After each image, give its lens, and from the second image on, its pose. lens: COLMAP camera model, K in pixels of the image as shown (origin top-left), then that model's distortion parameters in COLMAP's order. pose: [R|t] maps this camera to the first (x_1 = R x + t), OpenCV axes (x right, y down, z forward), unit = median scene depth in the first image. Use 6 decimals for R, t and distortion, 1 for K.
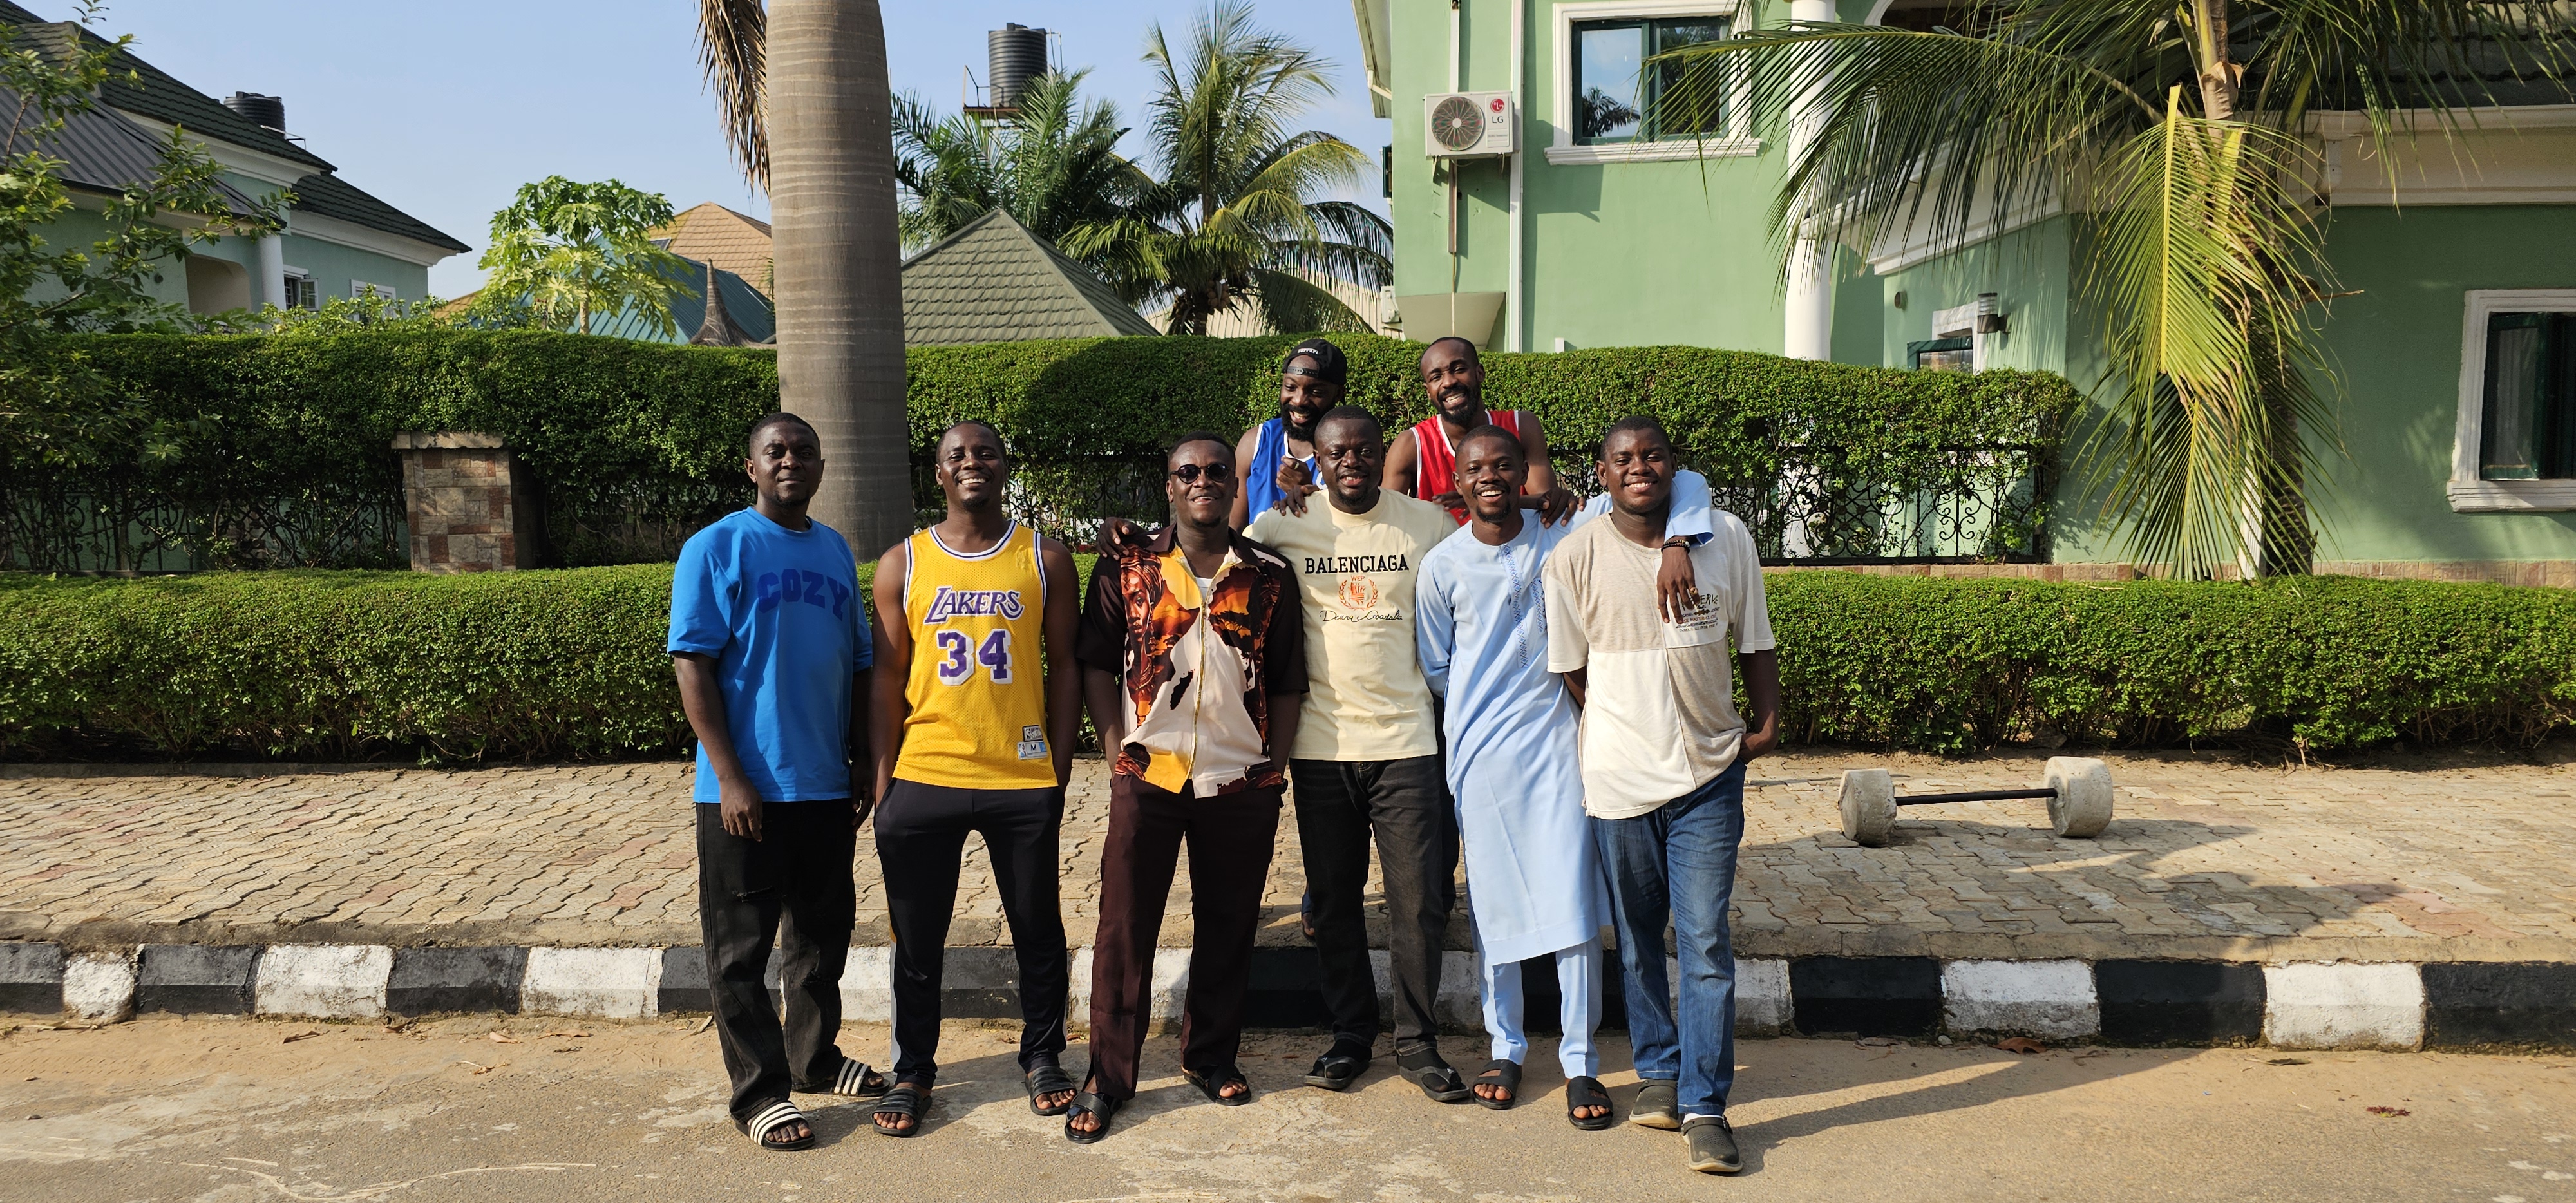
lens RADIAL K [[1450.9, 0, 1270.2], [0, 1450.9, 622.0], [0, 0, 1]] dist [0.040680, -0.032581]
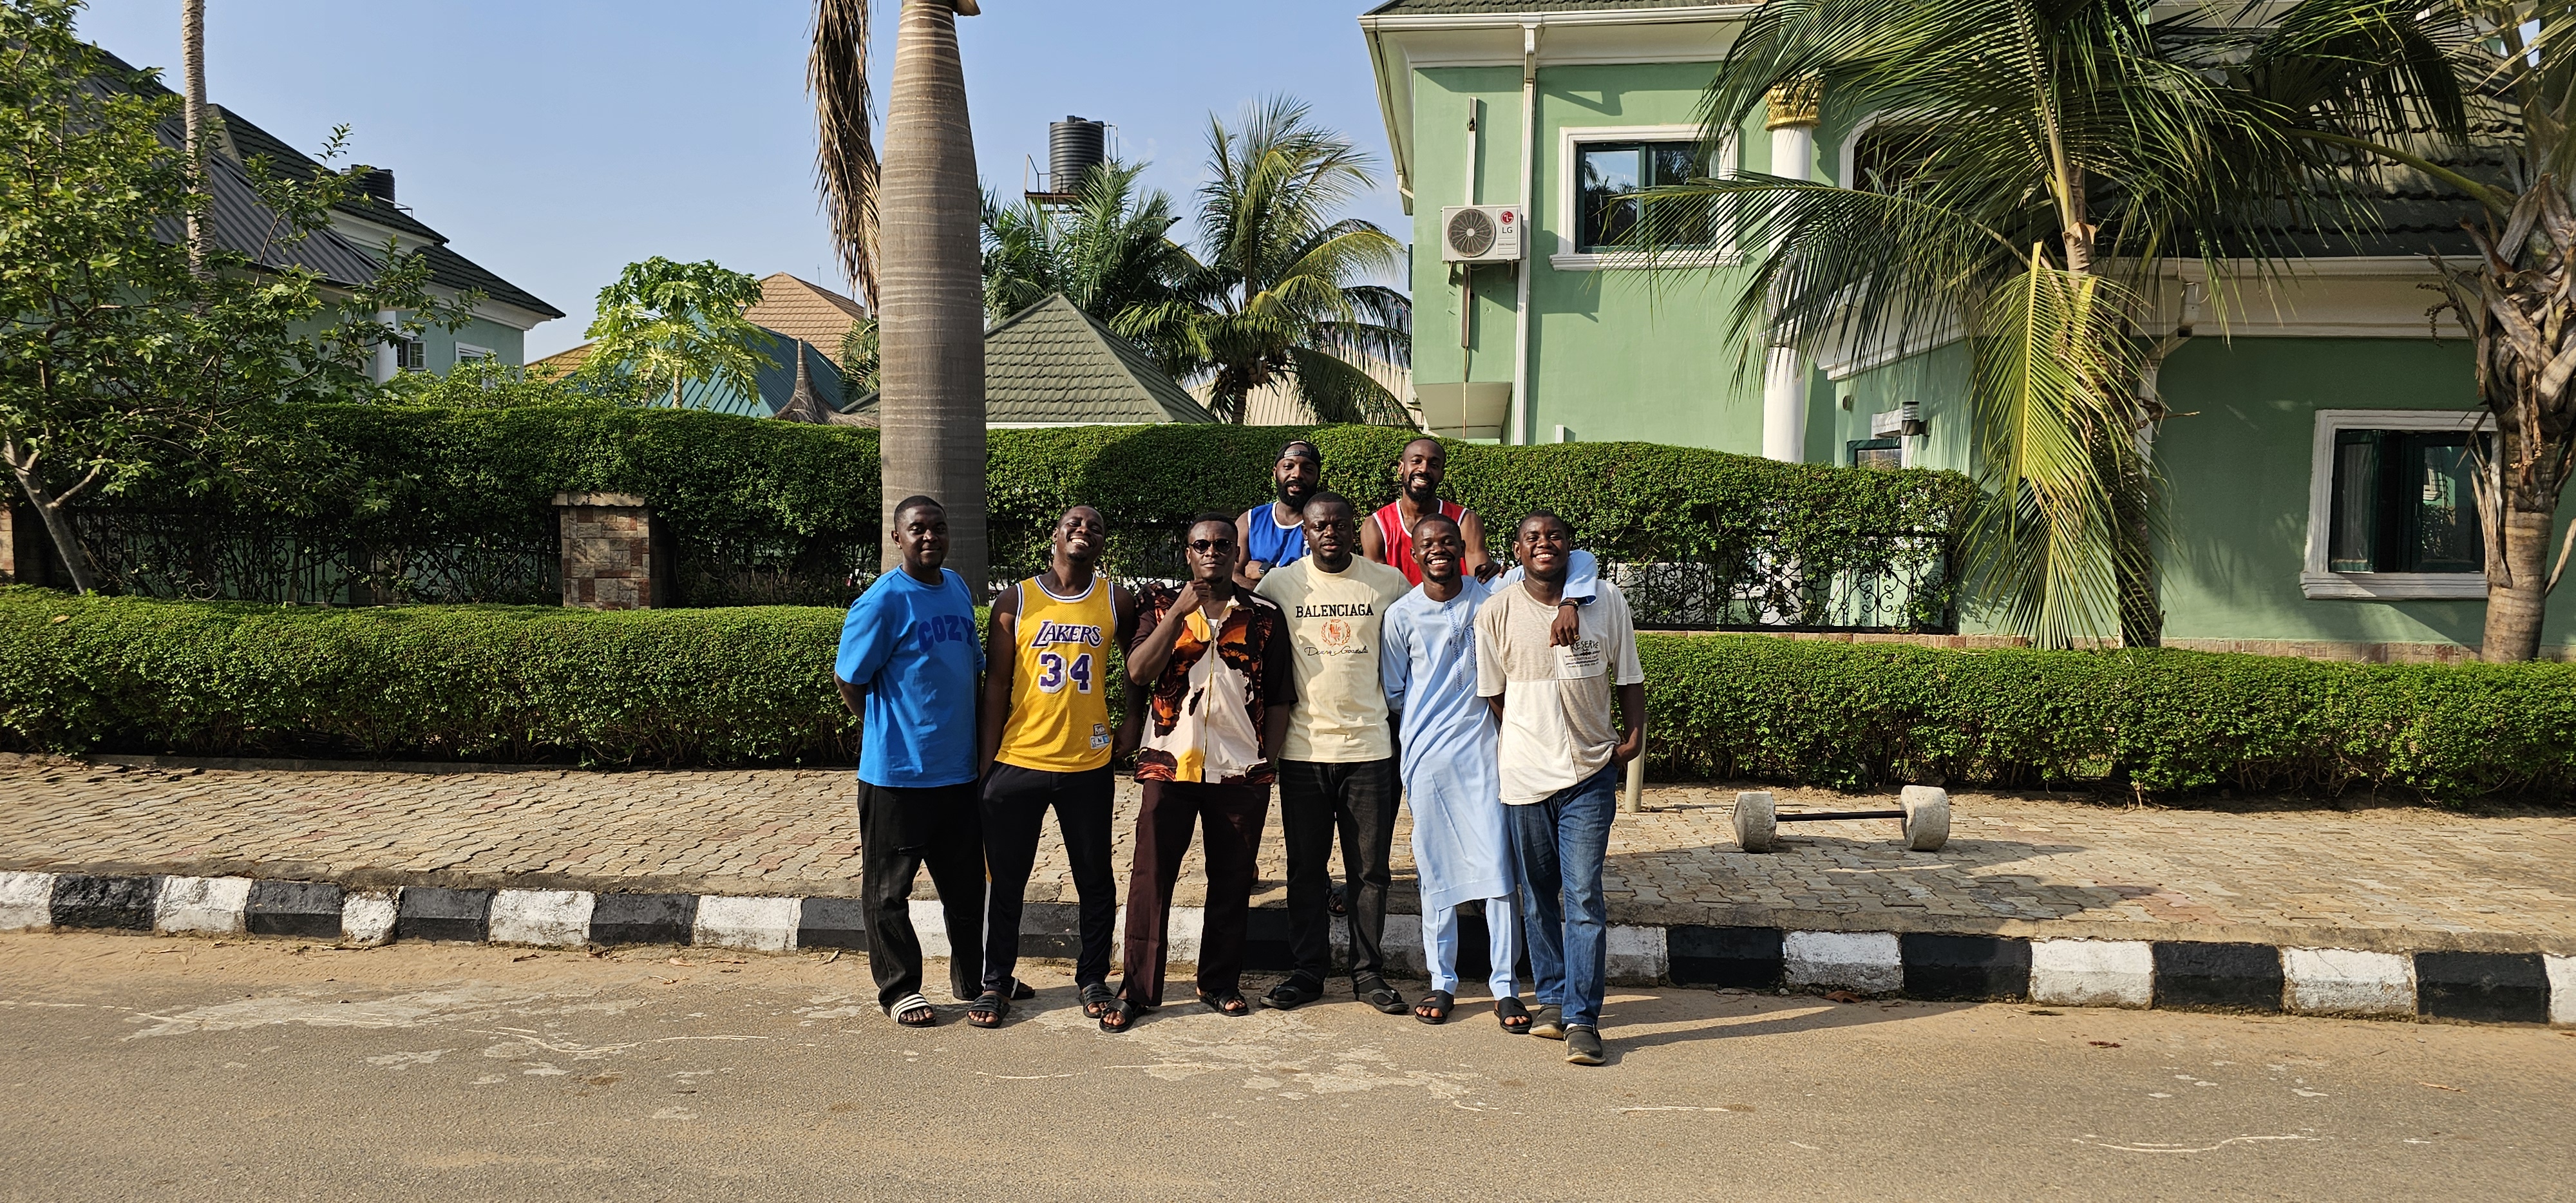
lens RADIAL K [[1587.6, 0, 1285.2], [0, 1587.6, 638.9], [0, 0, 1]] dist [0.052564, -0.057205]
pose [[0.999466, 0.023888, -0.022299, 0.031327], [-0.024686, 0.999039, -0.036213, 0.026060], [0.021413, 0.036744, 0.999095, -0.325242]]
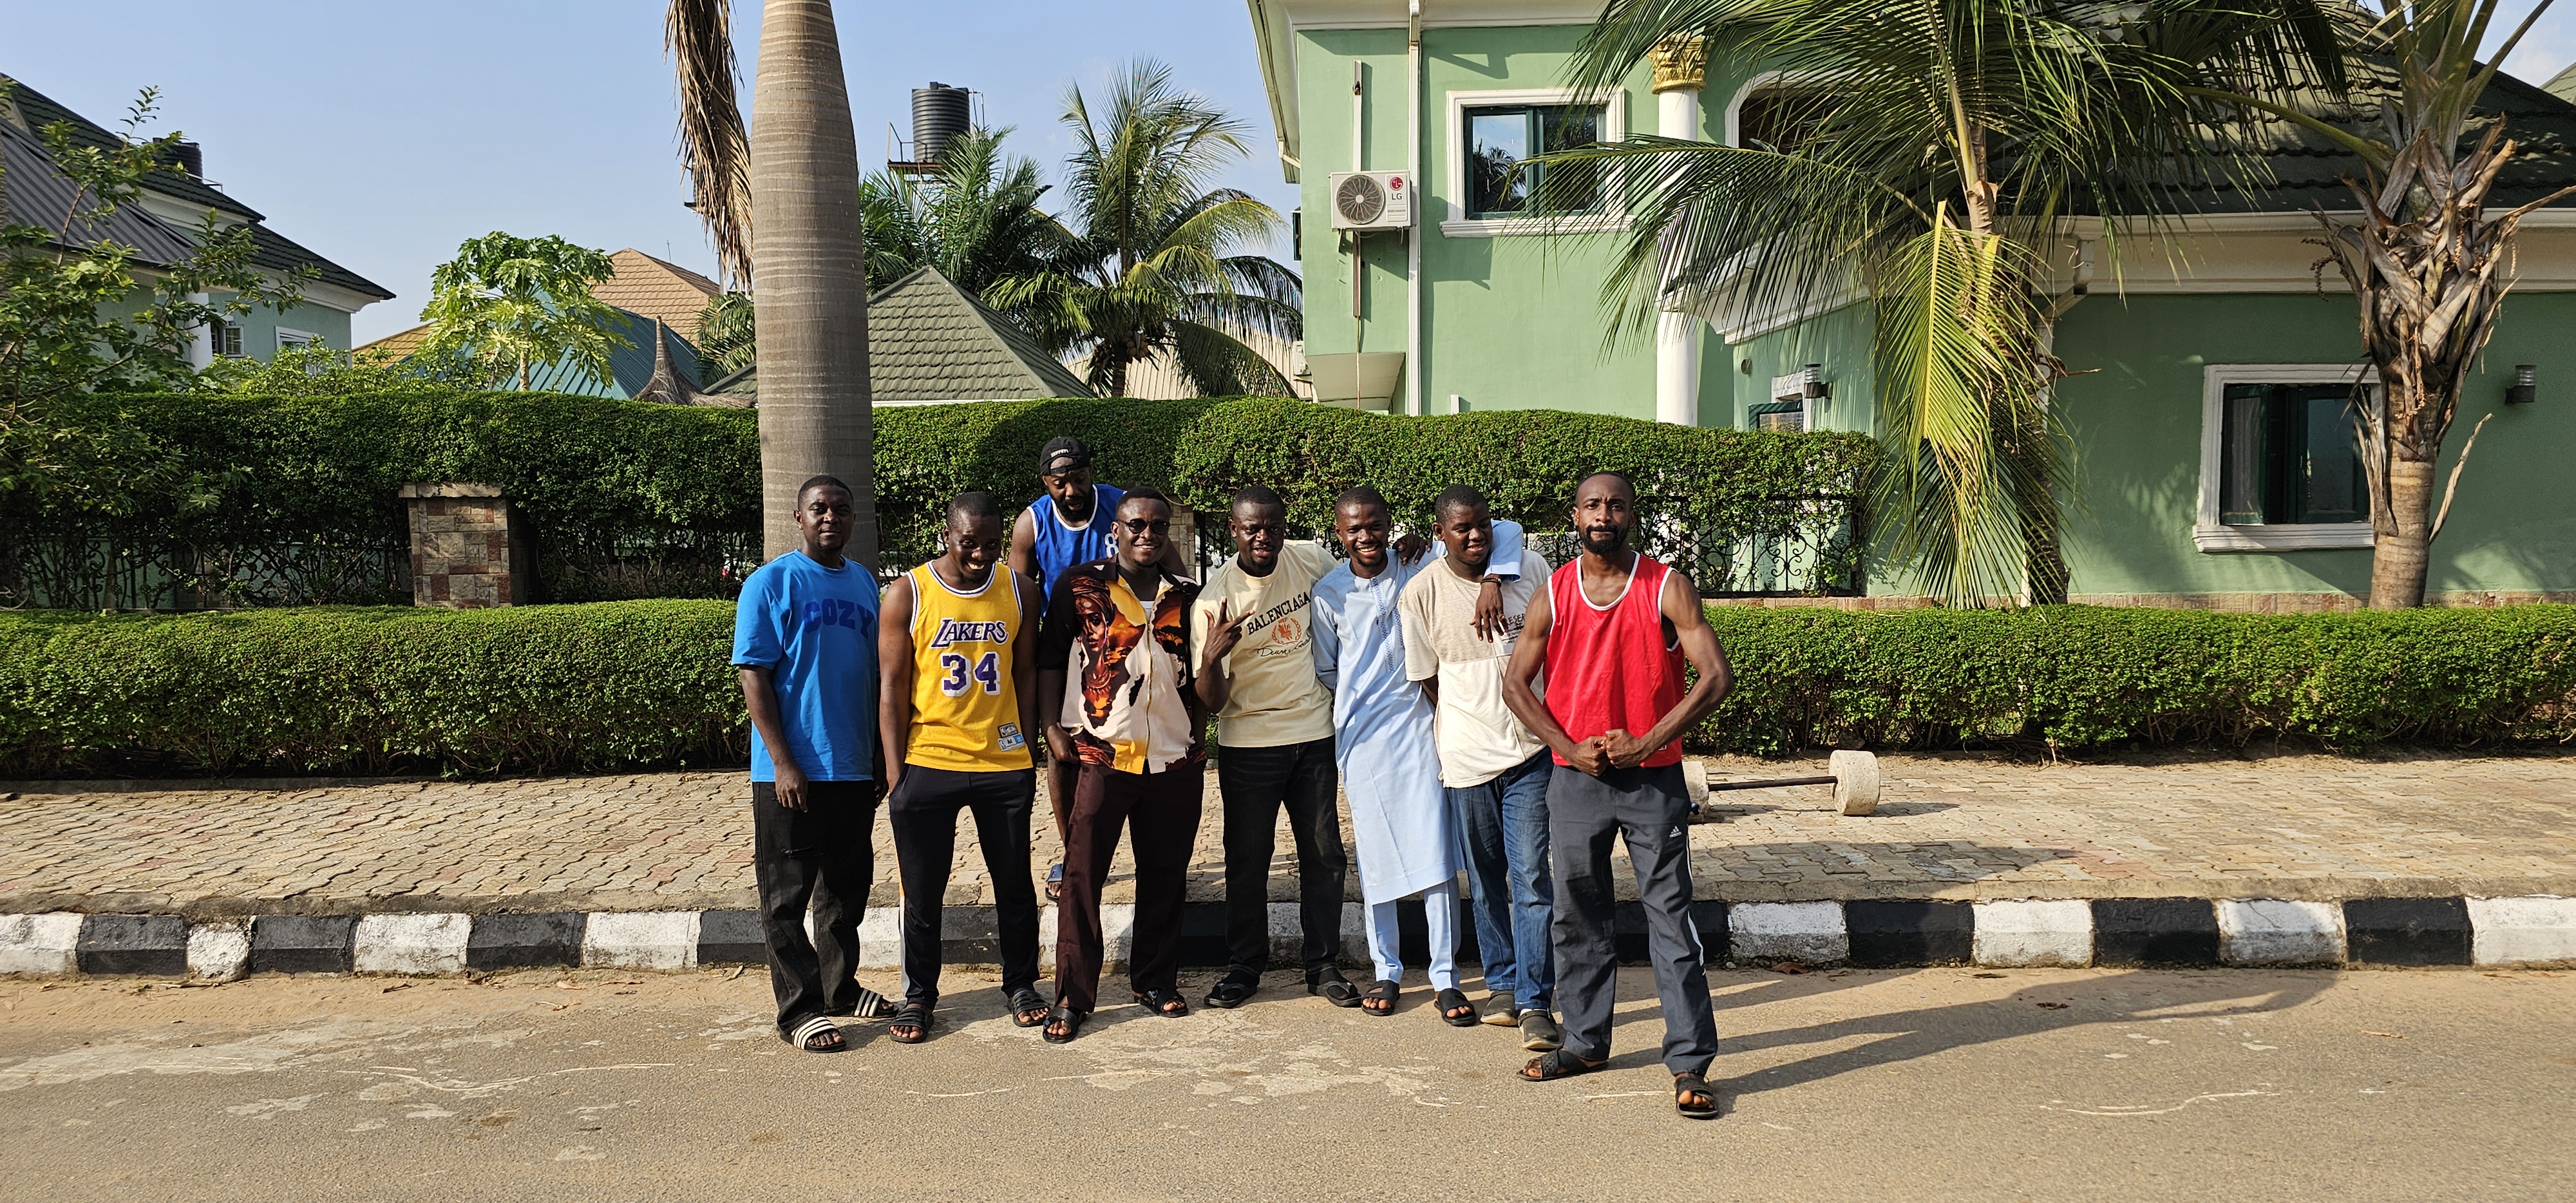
lens RADIAL K [[1591.7, 0, 1261.3], [0, 1591.7, 630.2], [0, 0, 1]] dist [0.051722, -0.054740]
pose [[0.998640, -0.003954, 0.051980, -0.014135], [0.005427, 0.999587, -0.028233, 0.022967], [-0.051847, 0.028477, 0.998249, -0.281402]]
